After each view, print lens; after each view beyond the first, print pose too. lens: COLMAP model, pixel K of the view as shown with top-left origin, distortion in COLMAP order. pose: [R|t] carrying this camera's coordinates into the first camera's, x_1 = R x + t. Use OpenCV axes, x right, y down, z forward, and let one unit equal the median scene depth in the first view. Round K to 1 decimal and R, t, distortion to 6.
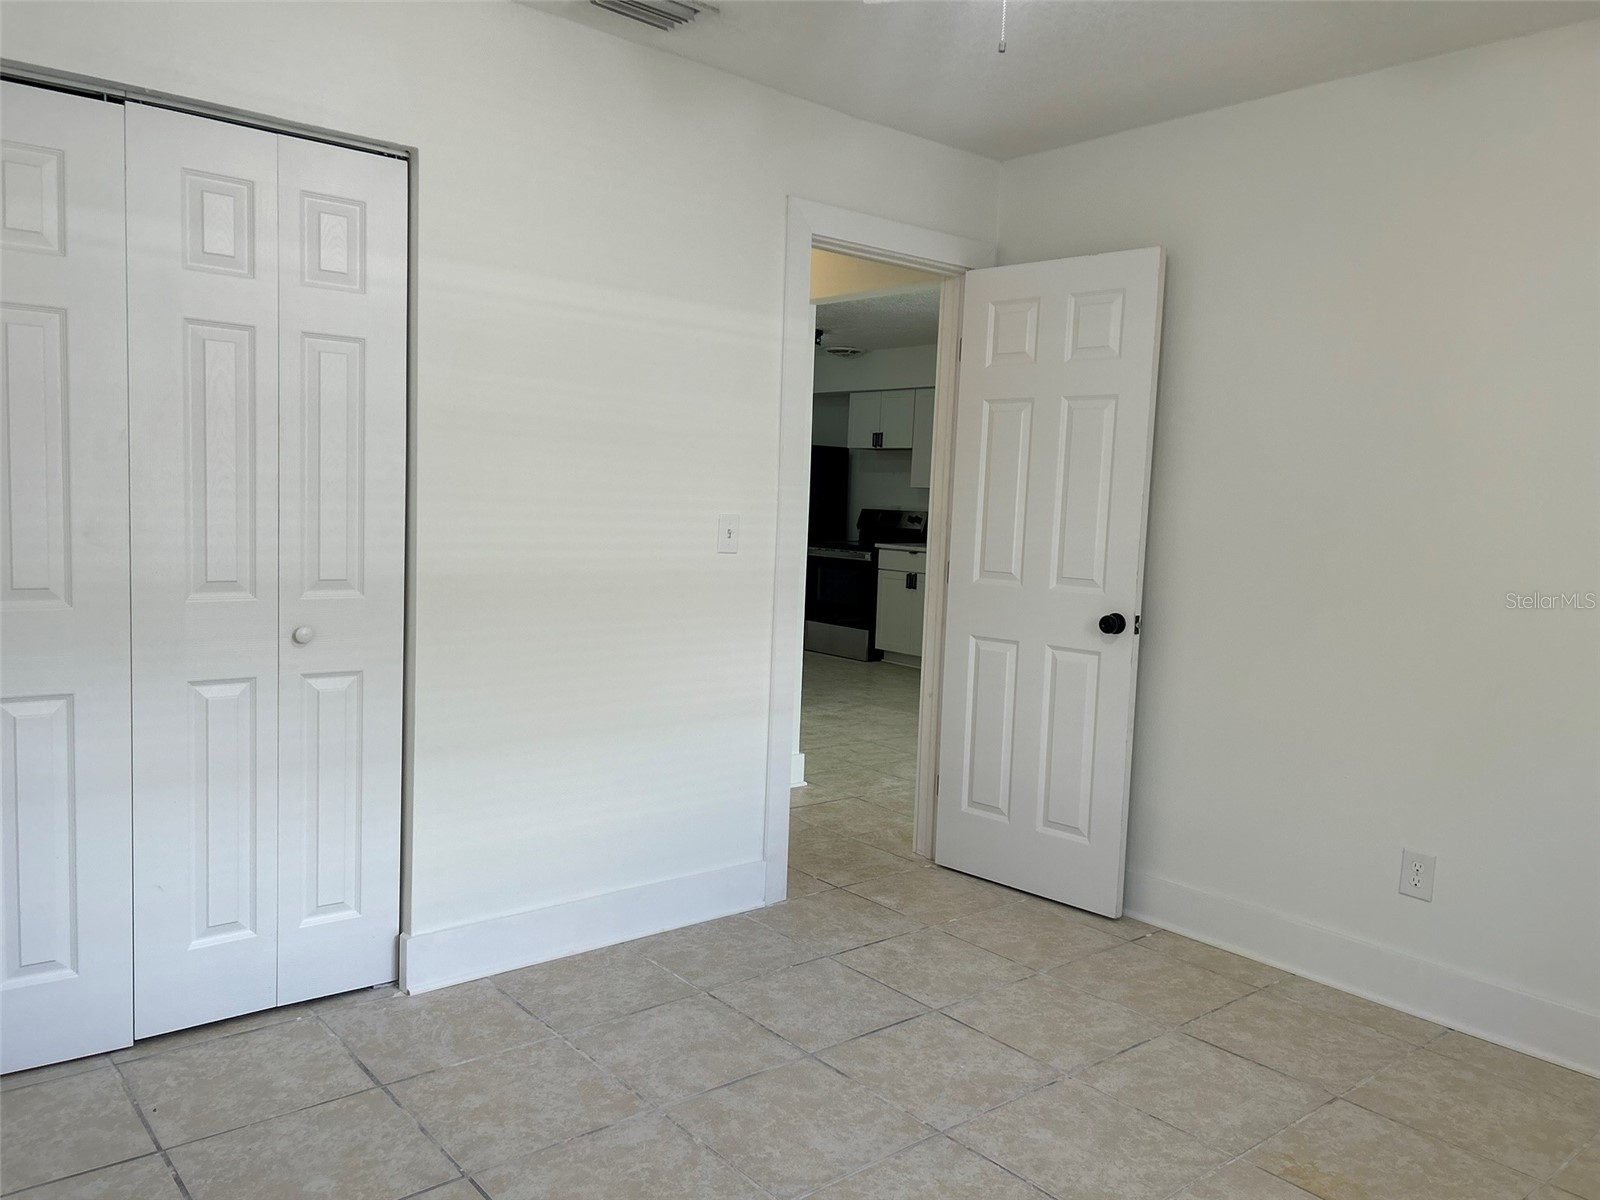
lens RADIAL K [[1201.5, 0, 806.3], [0, 1201.5, 600.3], [0, 0, 1]] dist [0.048467, -0.052608]
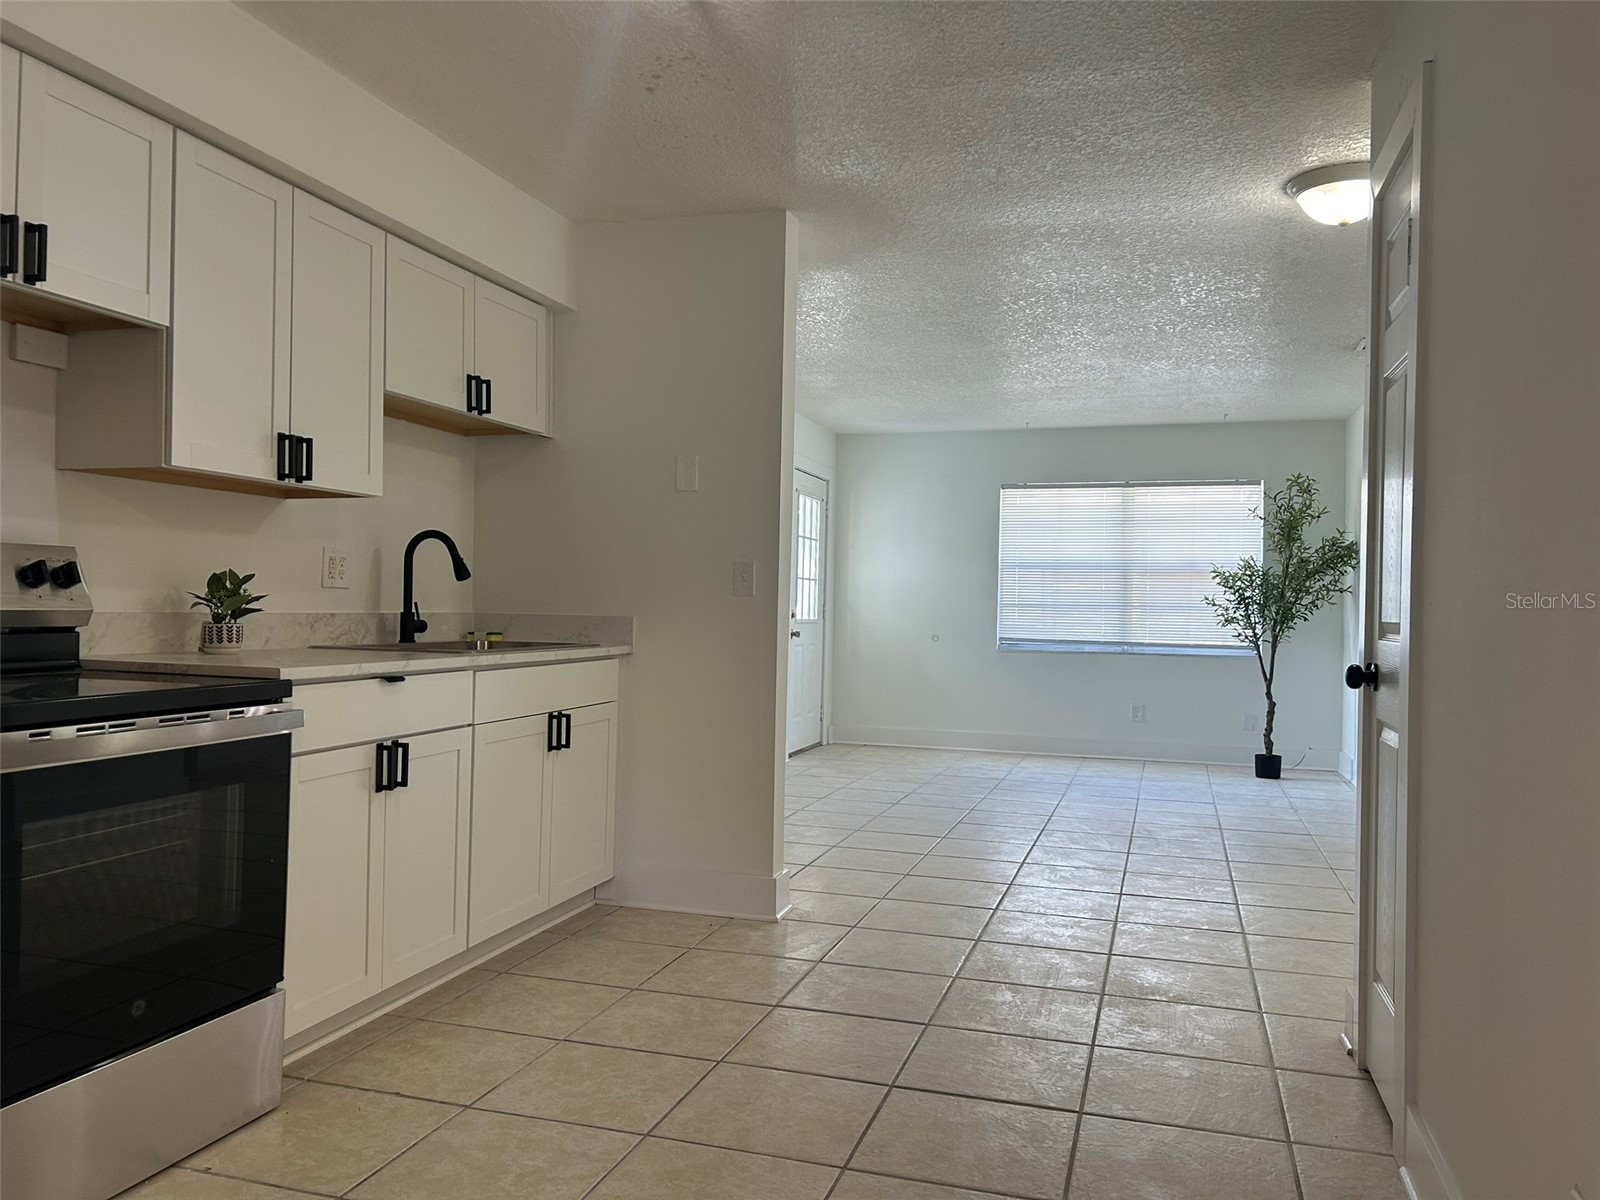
lens RADIAL K [[1201.5, 0, 793.9], [0, 1201.5, 594.0], [0, 0, 1]] dist [0.048467, -0.052608]
pose [[-0.546843, -0.036090, 0.836457, -0.243903], [0.037867, 0.996982, 0.067771, -0.080095], [-0.836378, 0.068734, -0.543826, 1.075746]]
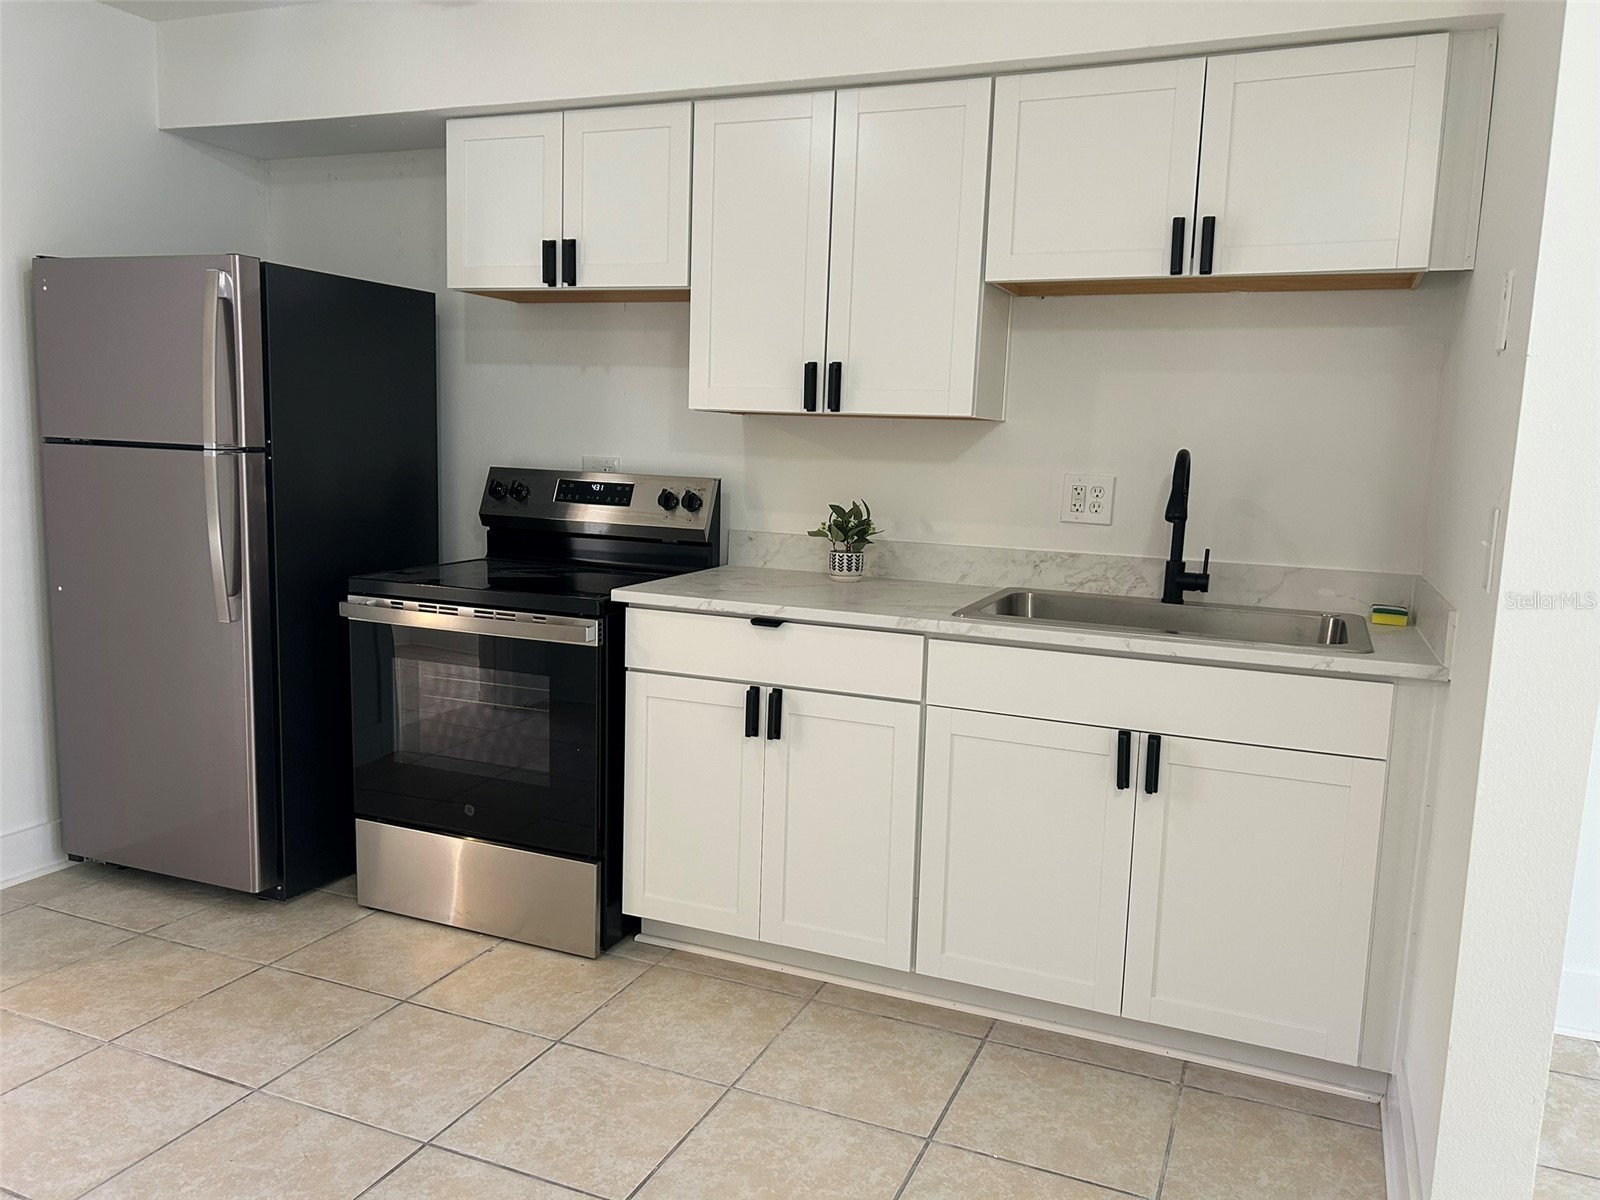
lens RADIAL K [[1201.5, 0, 802.7], [0, 1201.5, 595.7], [0, 0, 1]] dist [0.048467, -0.052608]
pose [[0.888550, -0.065846, 0.454030, -0.040334], [0.039115, 0.996916, 0.068028, -0.066128], [-0.457110, -0.042687, 0.888385, 0.717343]]
